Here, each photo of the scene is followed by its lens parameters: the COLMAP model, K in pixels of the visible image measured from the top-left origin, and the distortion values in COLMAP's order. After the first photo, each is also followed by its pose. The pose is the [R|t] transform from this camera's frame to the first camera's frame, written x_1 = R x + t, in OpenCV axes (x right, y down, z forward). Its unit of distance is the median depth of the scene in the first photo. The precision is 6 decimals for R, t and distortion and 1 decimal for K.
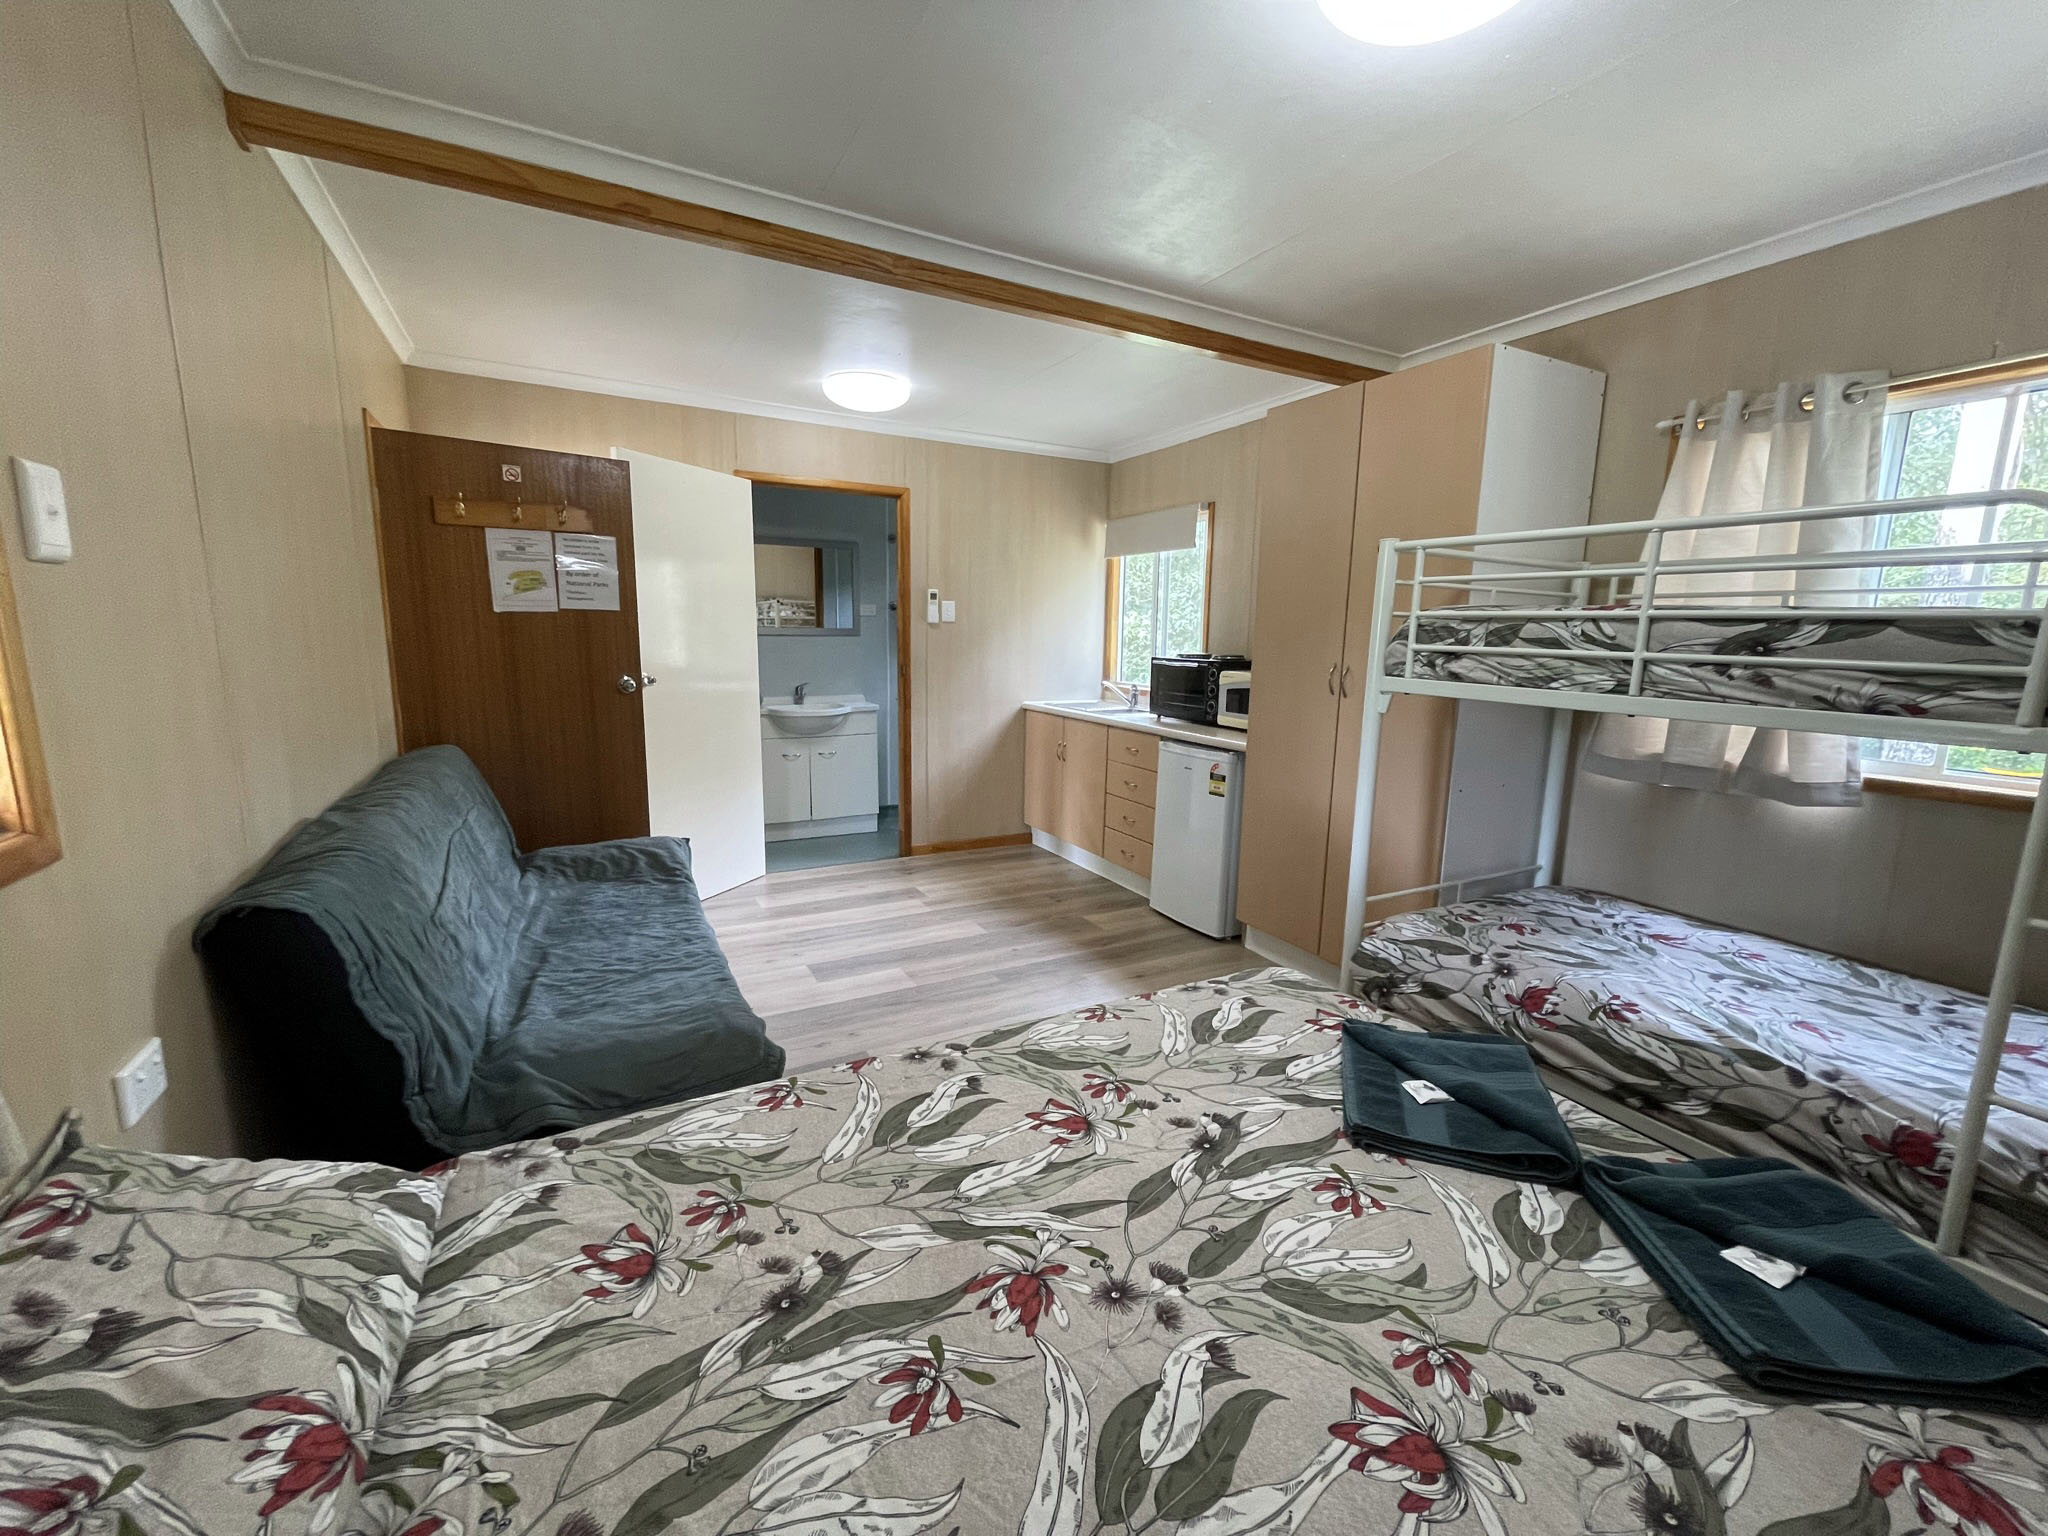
lens RADIAL K [[818.8, 0, 1040.0], [0, 818.8, 785.4], [0, 0, 1]] dist [-0.002929, -0.000349]
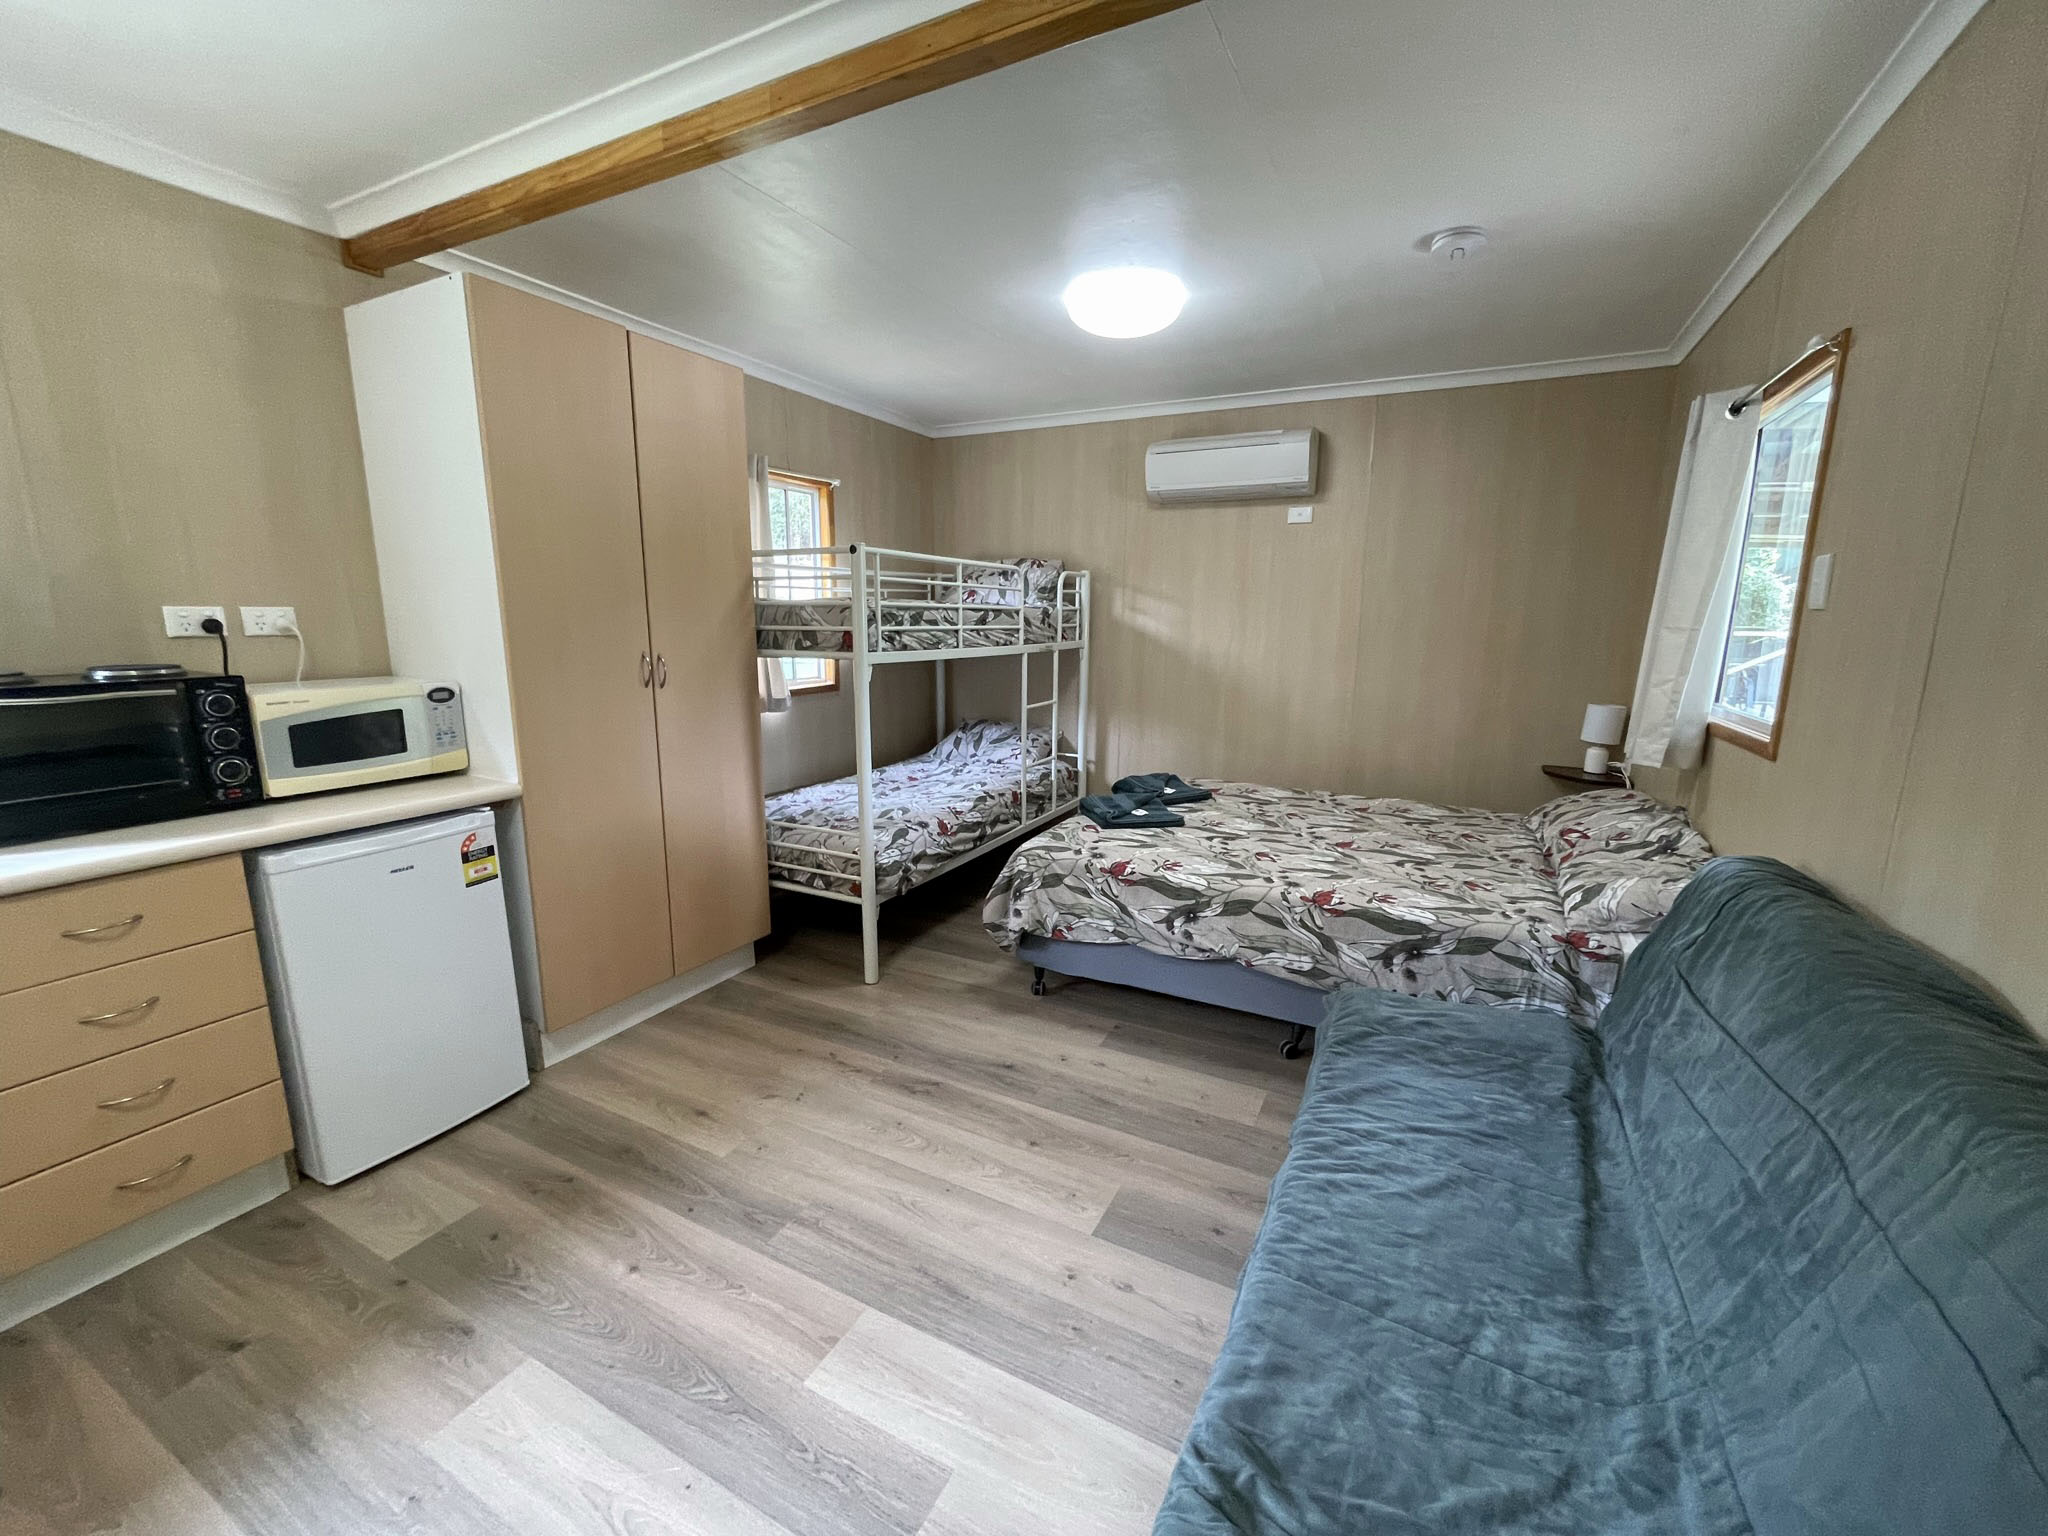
lens RADIAL K [[818.8, 0, 1027.3], [0, 818.8, 767.1], [0, 0, 1]] dist [-0.002929, -0.000349]
pose [[-0.550015, -0.182081, 0.815065, -0.942673], [0.133623, 0.944185, 0.301097, -0.380993], [-0.824396, 0.274519, -0.494985, 1.782610]]
